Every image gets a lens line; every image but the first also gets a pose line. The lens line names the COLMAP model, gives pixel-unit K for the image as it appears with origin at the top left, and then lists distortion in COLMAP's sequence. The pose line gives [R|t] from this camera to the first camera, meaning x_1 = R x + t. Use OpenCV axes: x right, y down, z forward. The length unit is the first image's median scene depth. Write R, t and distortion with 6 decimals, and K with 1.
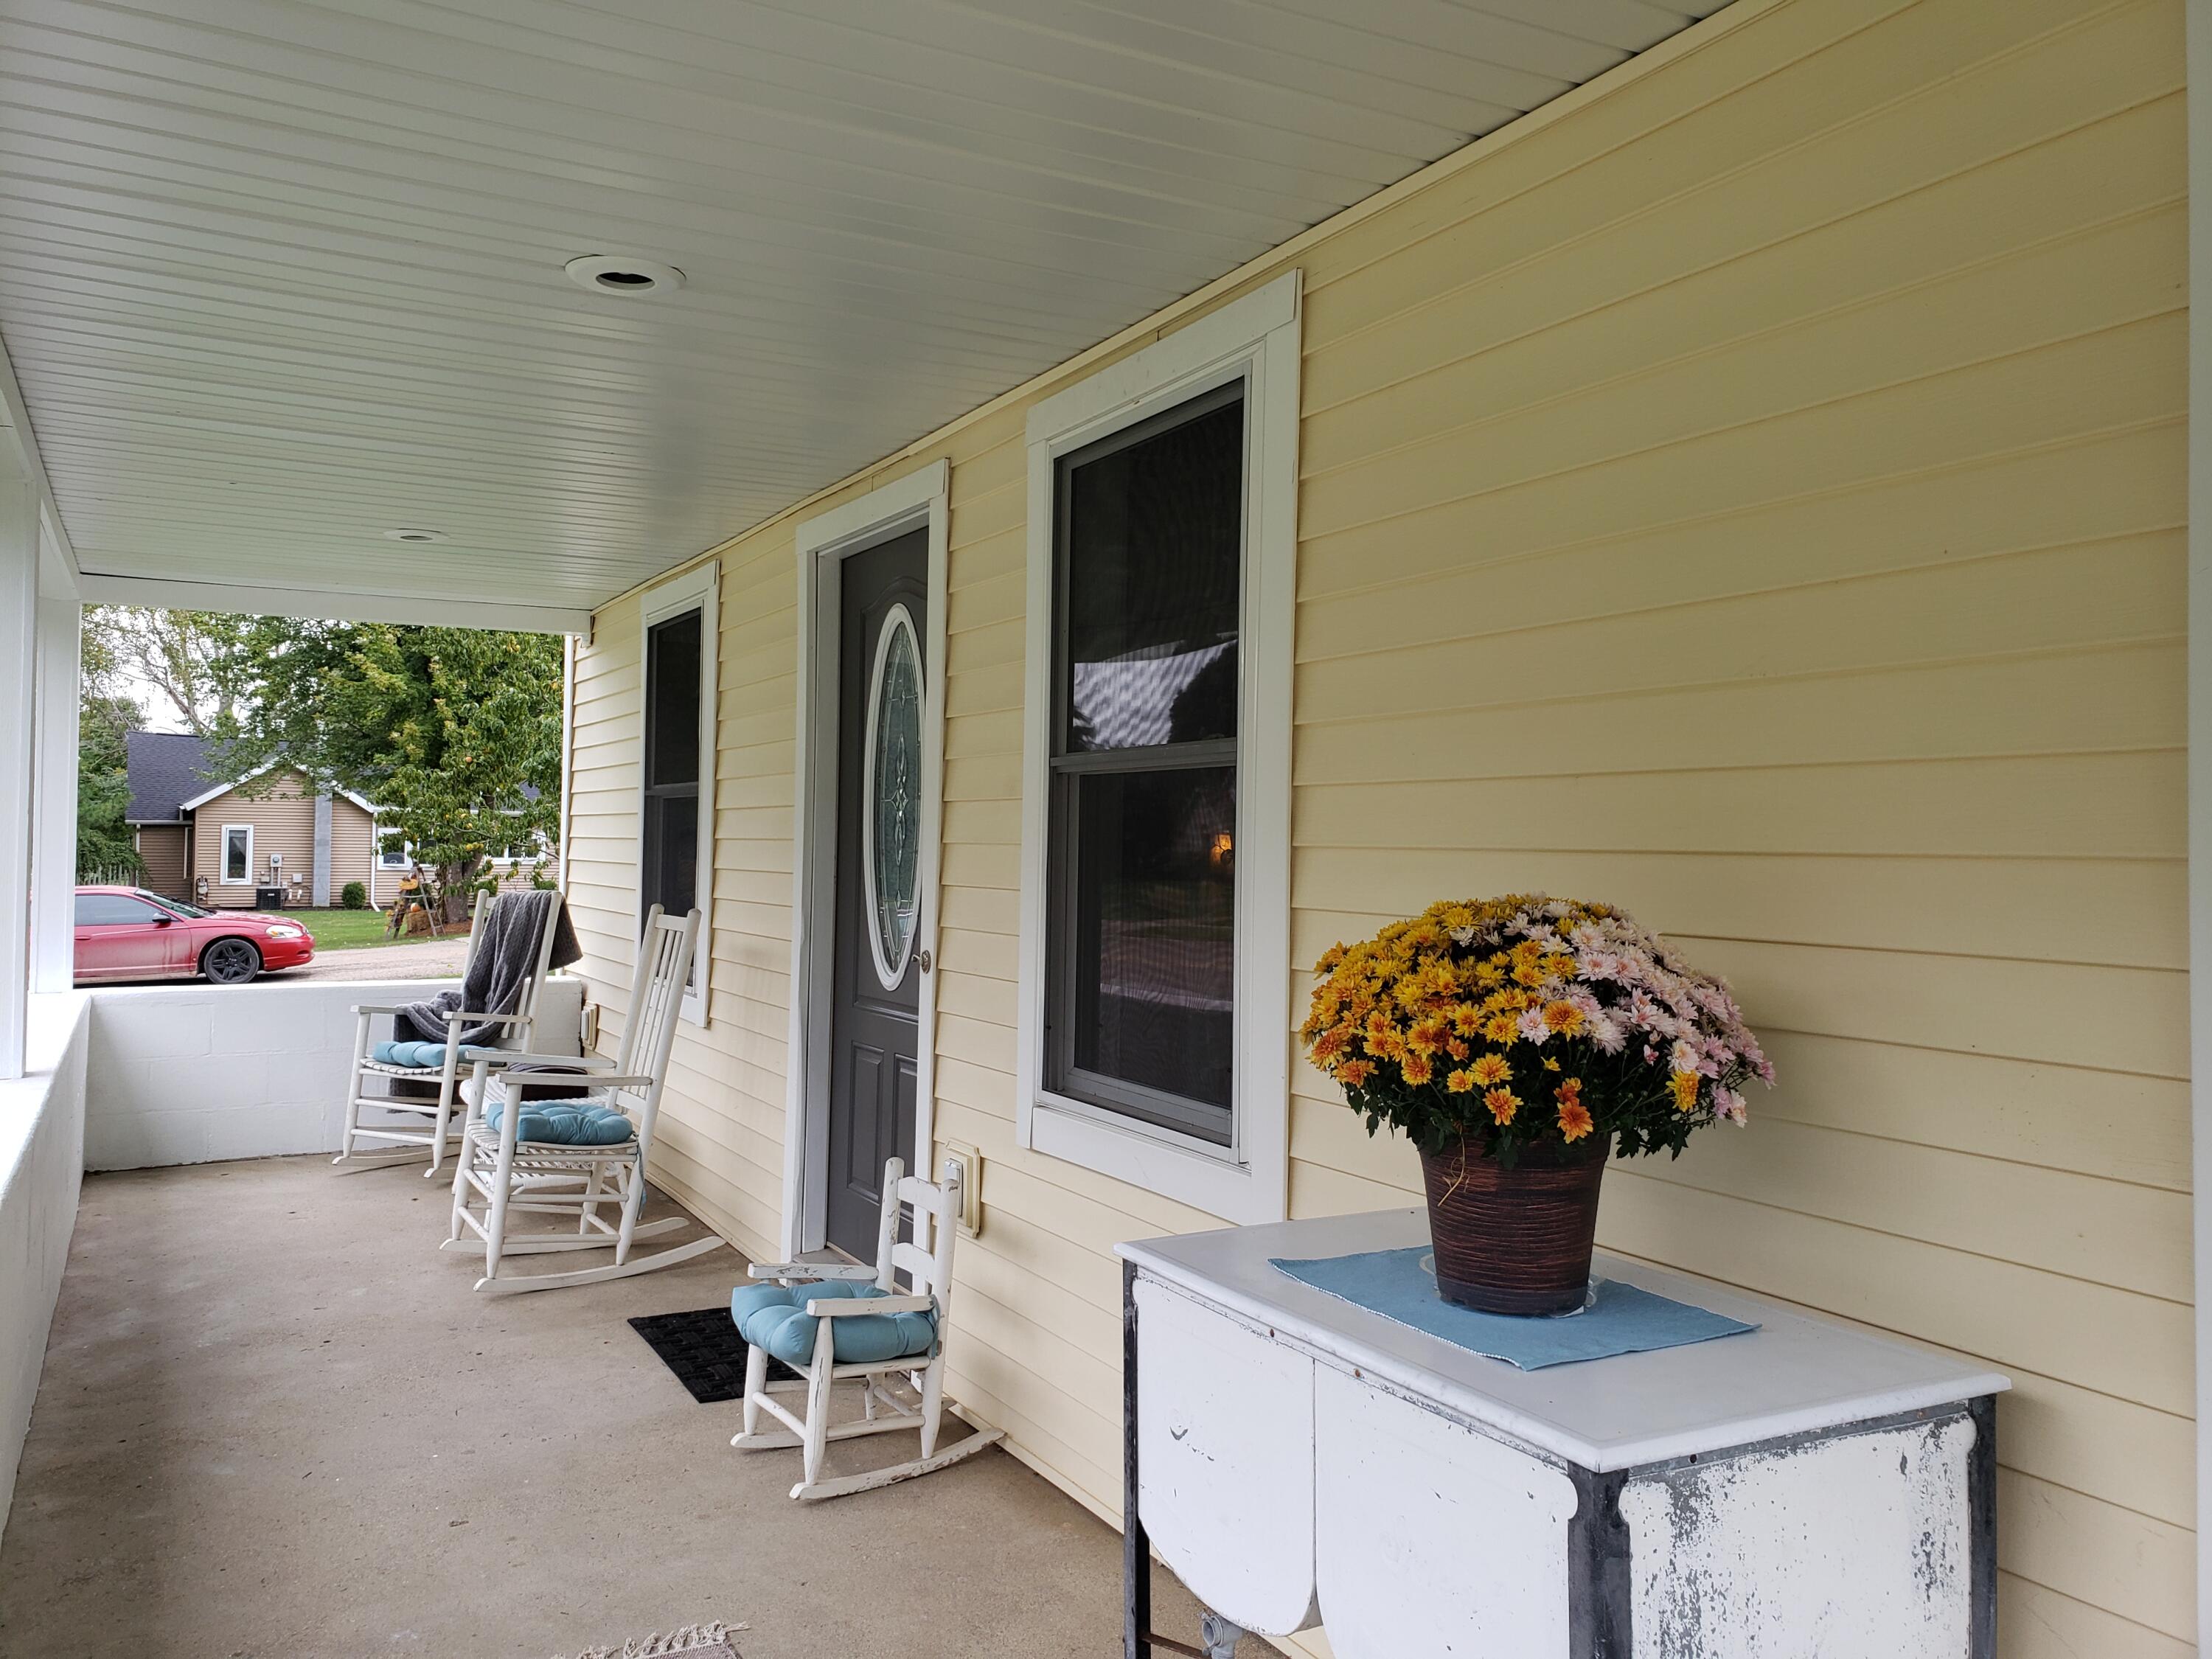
lens RADIAL K [[1716.0, 0, 1098.4], [0, 1716.0, 819.5], [0, 0, 1]] dist [0.058087, -0.042174]
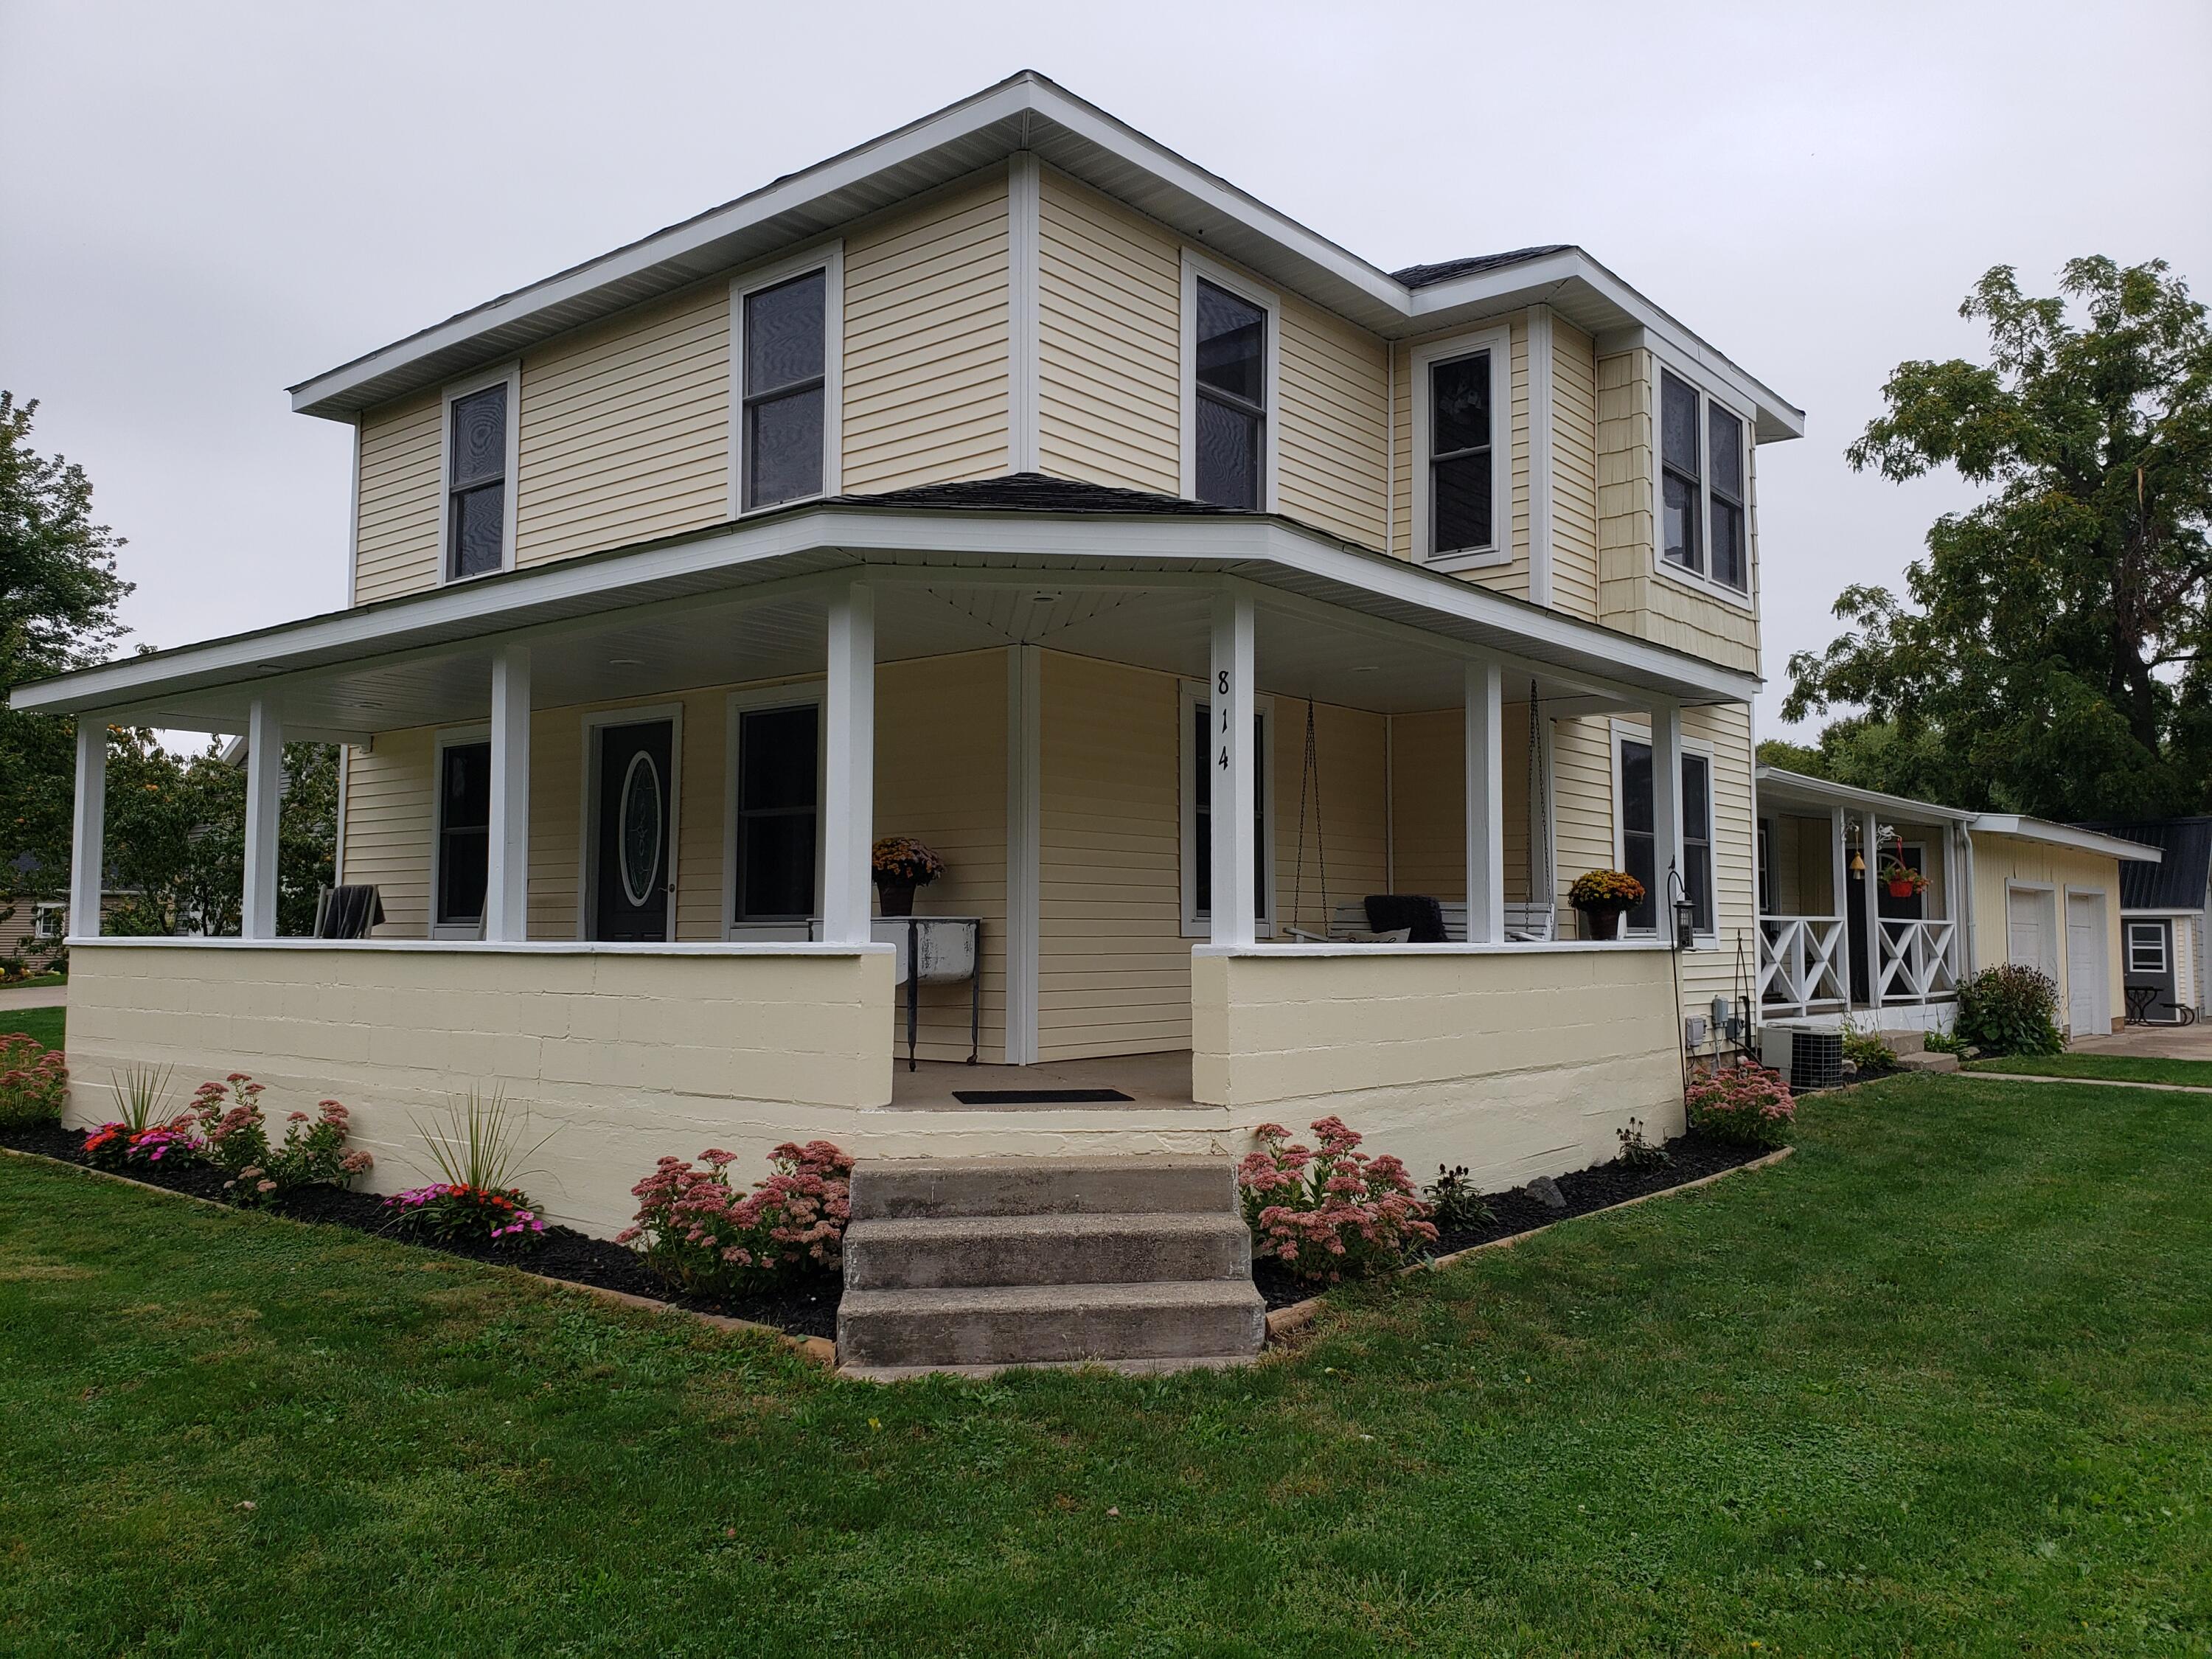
lens RADIAL K [[1716.0, 0, 1105.9], [0, 1716.0, 754.5], [0, 0, 1]] dist [0.058087, -0.042174]
pose [[0.923326, 0.033339, 0.382566, -0.644410], [0.000945, 0.996024, -0.089080, 0.144882], [-0.384015, 0.082611, 0.919624, -2.213206]]
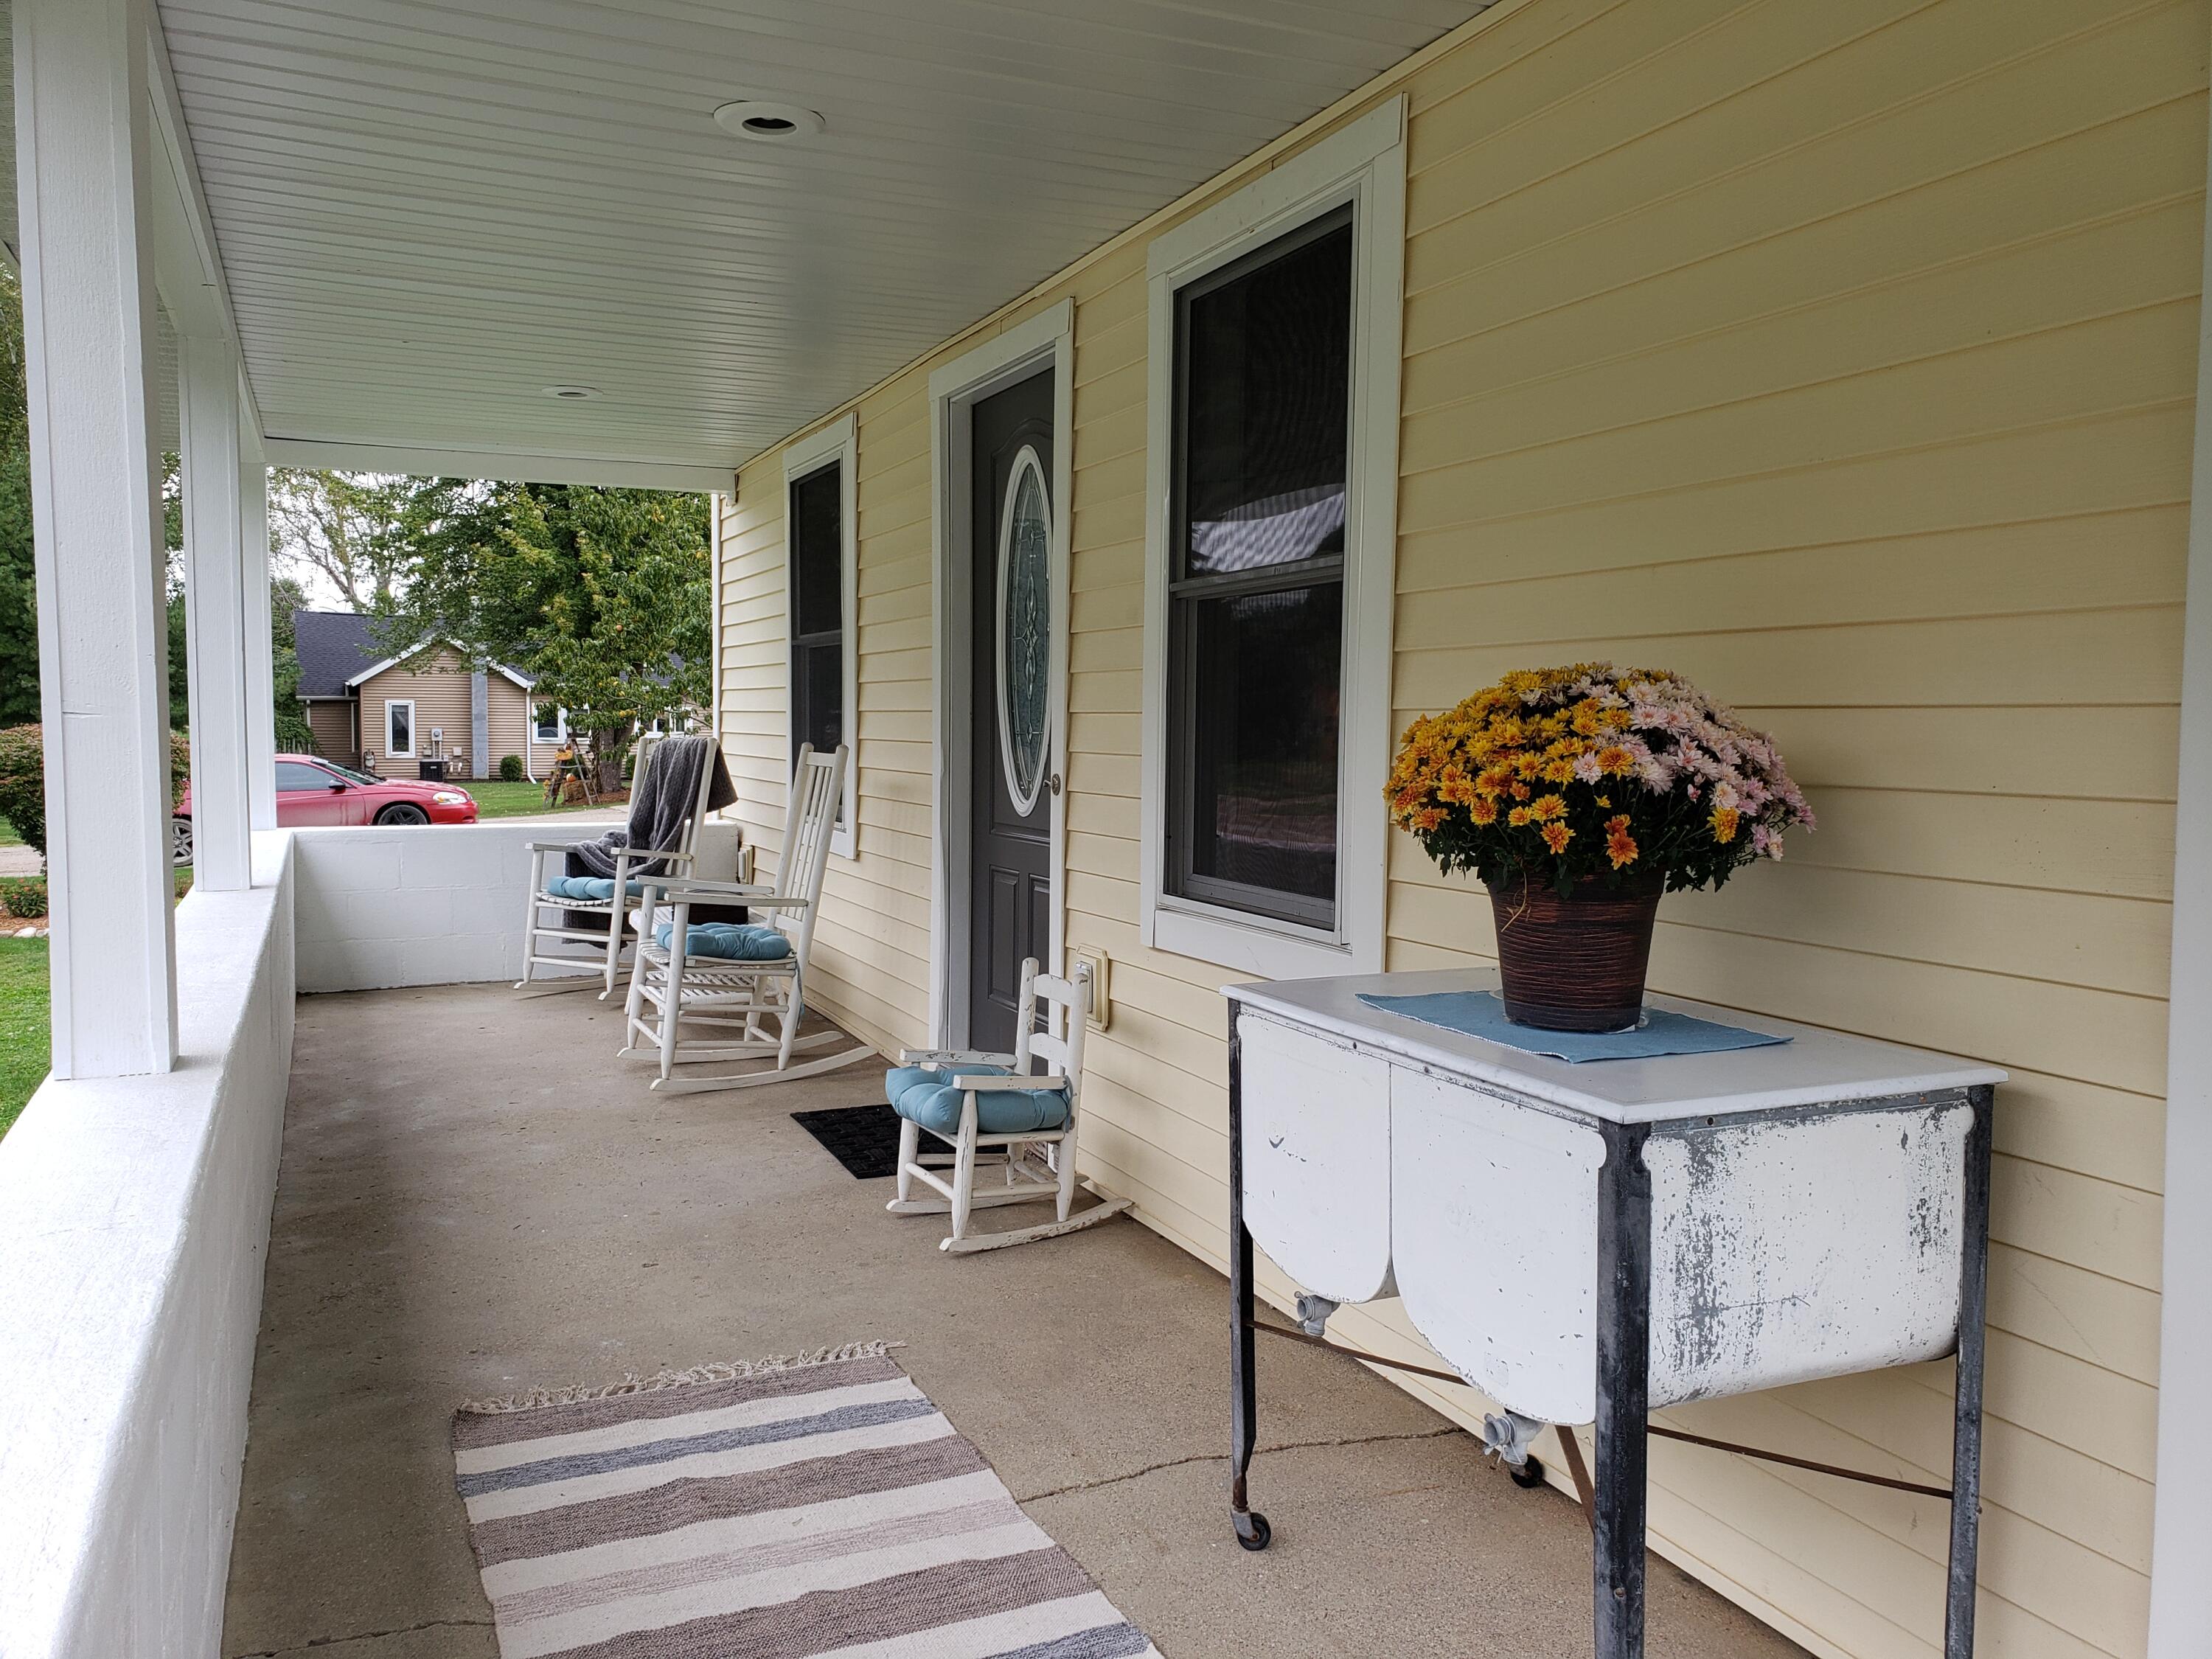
lens RADIAL K [[1716.0, 0, 1115.3], [0, 1716.0, 836.0], [0, 0, 1]] dist [0.058087, -0.042174]
pose [[0.997668, -0.000845, -0.068248, 0.010765], [0.006381, 0.996699, 0.080939, 0.036378], [0.067954, -0.081186, 0.994380, -0.075219]]
